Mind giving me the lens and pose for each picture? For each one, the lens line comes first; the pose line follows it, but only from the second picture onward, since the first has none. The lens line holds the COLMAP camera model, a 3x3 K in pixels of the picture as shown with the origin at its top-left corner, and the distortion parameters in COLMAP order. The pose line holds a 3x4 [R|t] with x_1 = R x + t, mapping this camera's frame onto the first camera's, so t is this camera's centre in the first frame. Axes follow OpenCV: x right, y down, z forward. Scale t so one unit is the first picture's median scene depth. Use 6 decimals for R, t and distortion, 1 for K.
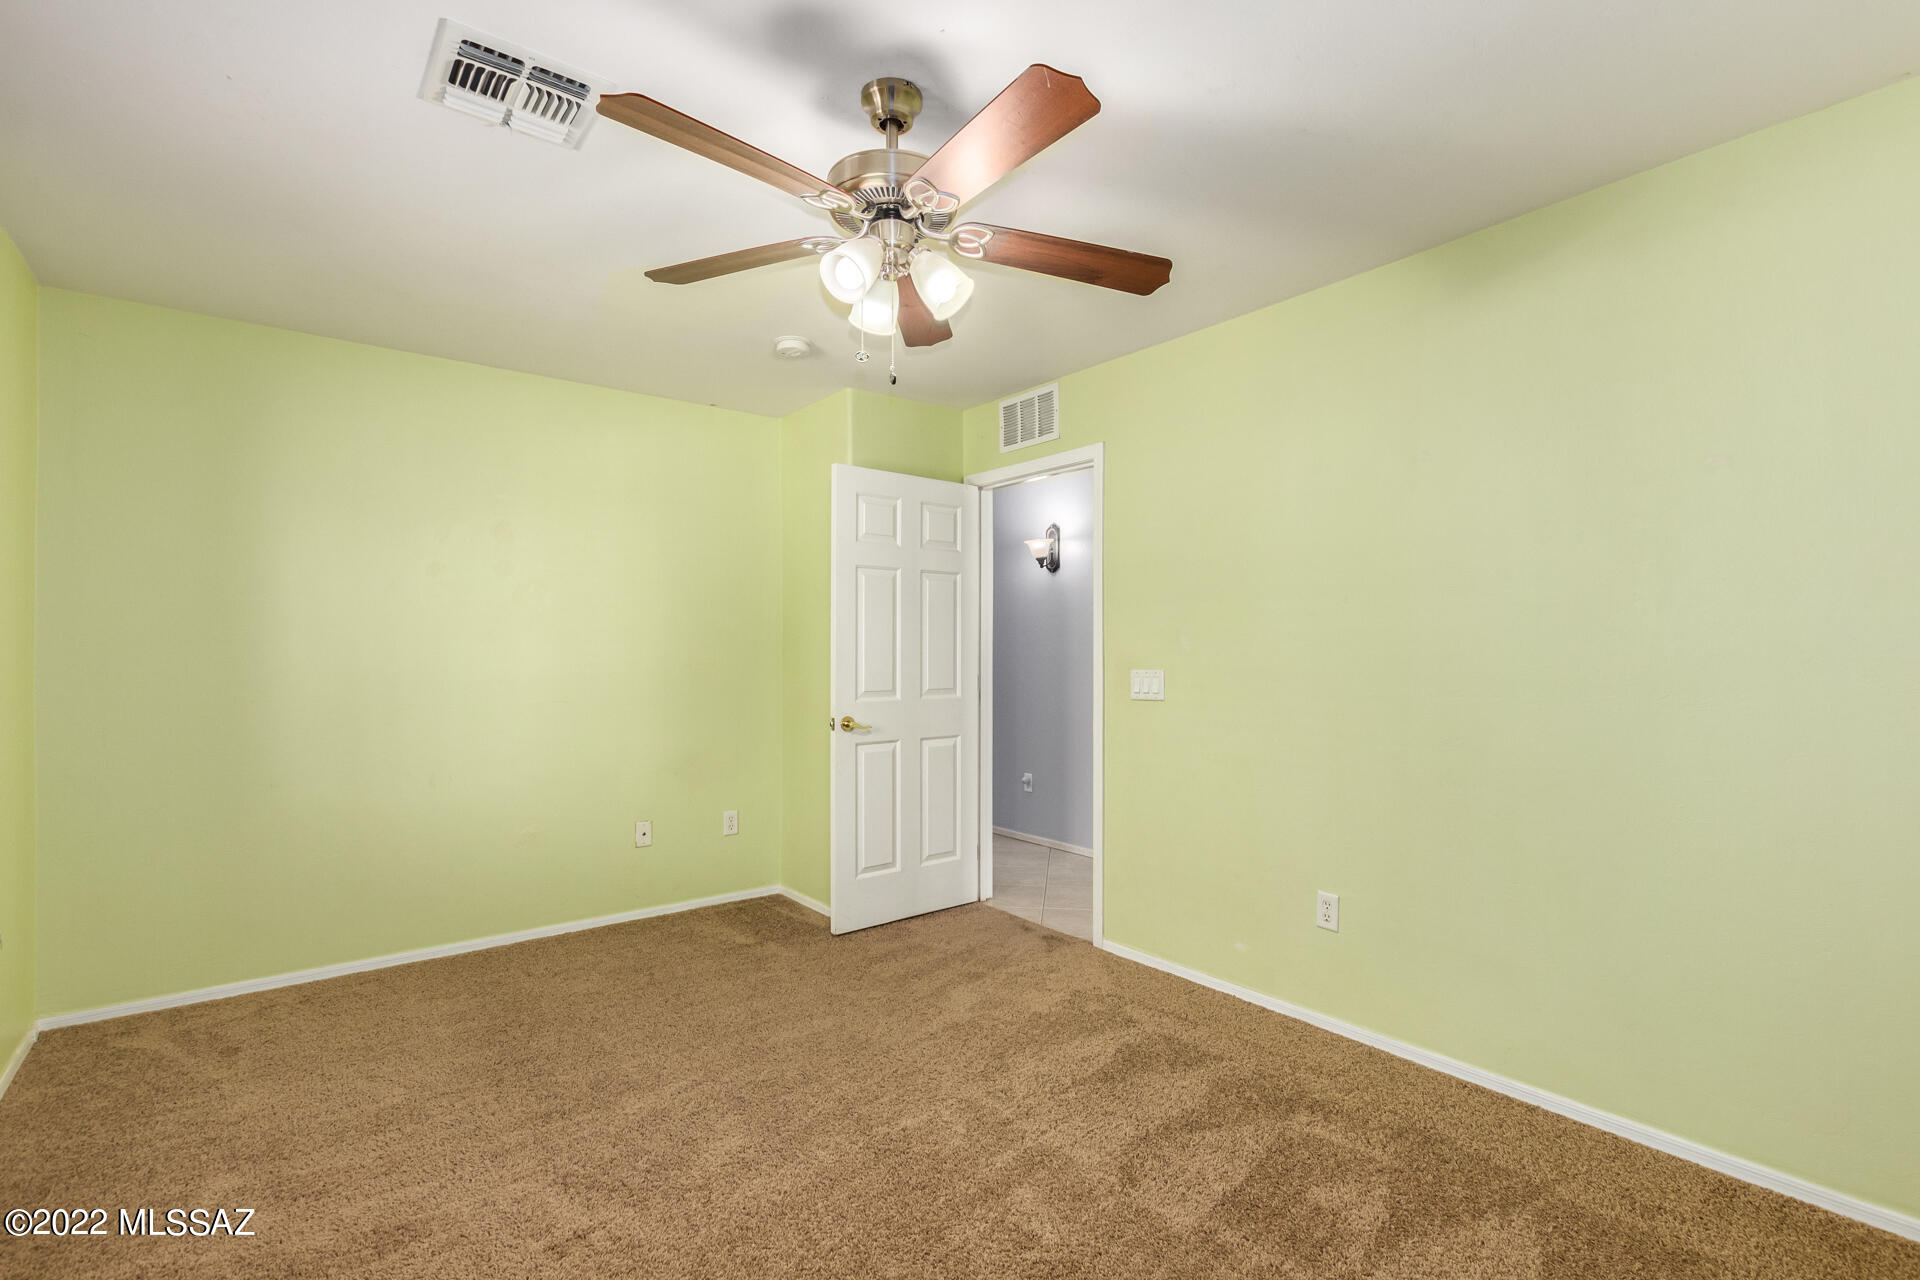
lens RADIAL K [[876.5, 0, 971.1], [0, 876.5, 643.0], [0, 0, 1]] dist [0.006174, 0.000168]
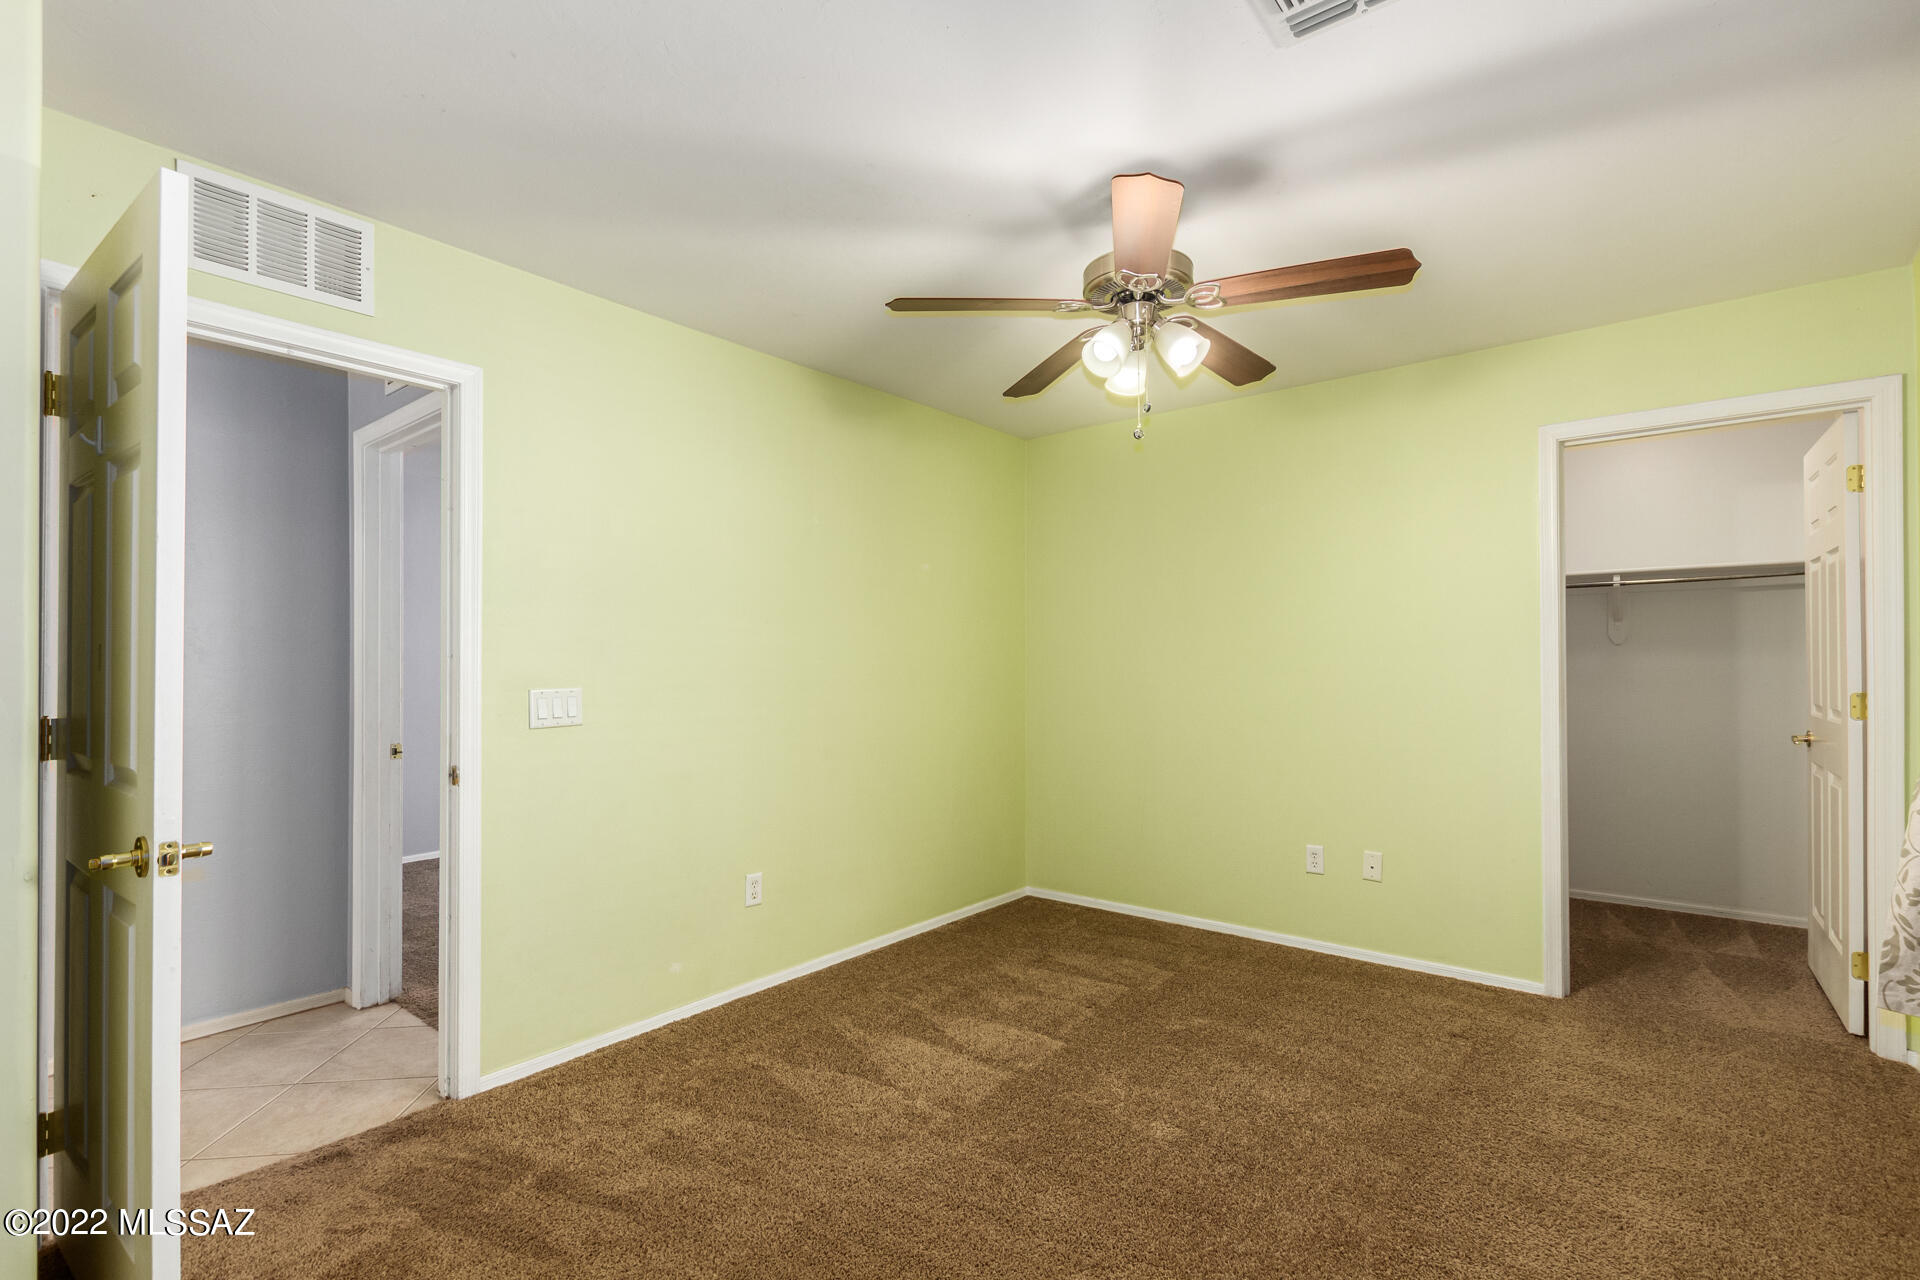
lens RADIAL K [[876.5, 0, 971.1], [0, 876.5, 643.0], [0, 0, 1]] dist [0.006174, 0.000168]
pose [[-0.209392, 0.018133, 0.977664, -0.660207], [-0.008903, 0.999751, -0.020449, 0.002847], [-0.977791, -0.012986, -0.209179, 0.814589]]
